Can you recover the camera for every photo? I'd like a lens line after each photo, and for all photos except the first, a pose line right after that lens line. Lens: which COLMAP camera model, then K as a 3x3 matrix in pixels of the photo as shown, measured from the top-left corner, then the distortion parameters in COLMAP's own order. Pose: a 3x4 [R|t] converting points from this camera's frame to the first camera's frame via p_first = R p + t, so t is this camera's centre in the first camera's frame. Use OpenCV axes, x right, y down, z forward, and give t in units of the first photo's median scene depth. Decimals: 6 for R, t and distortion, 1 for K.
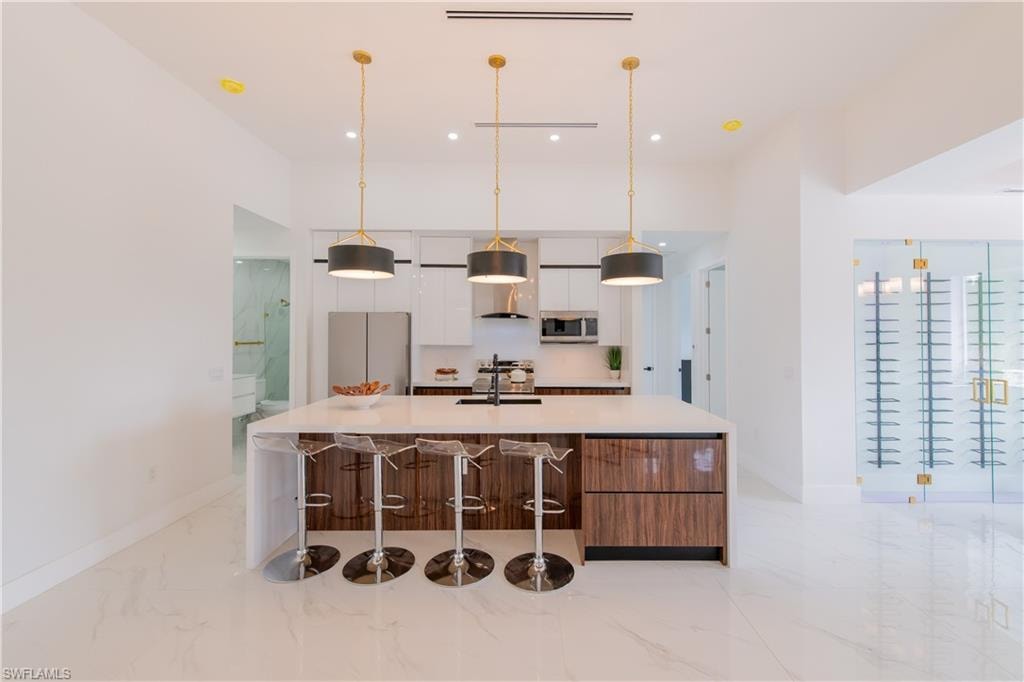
lens RADIAL K [[440.0, 0, 516.5], [0, 440.0, 327.8], [0, 0, 1]] dist [0.001261, -0.000194]
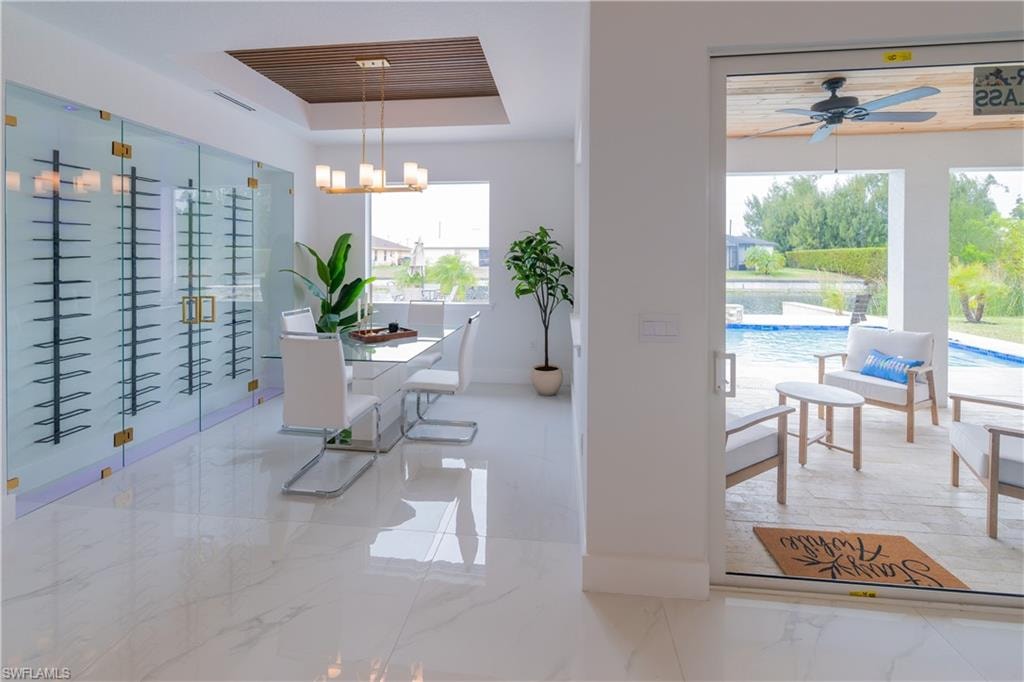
lens RADIAL K [[434.1, 0, 533.8], [0, 434.1, 258.8], [0, 0, 1]] dist [0.000382, -0.000603]
pose [[0.084485, -0.003622, 0.996418, 0.229690], [-0.016177, 0.999857, 0.005006, 0.022094], [-0.996293, -0.016542, 0.084414, 0.226552]]
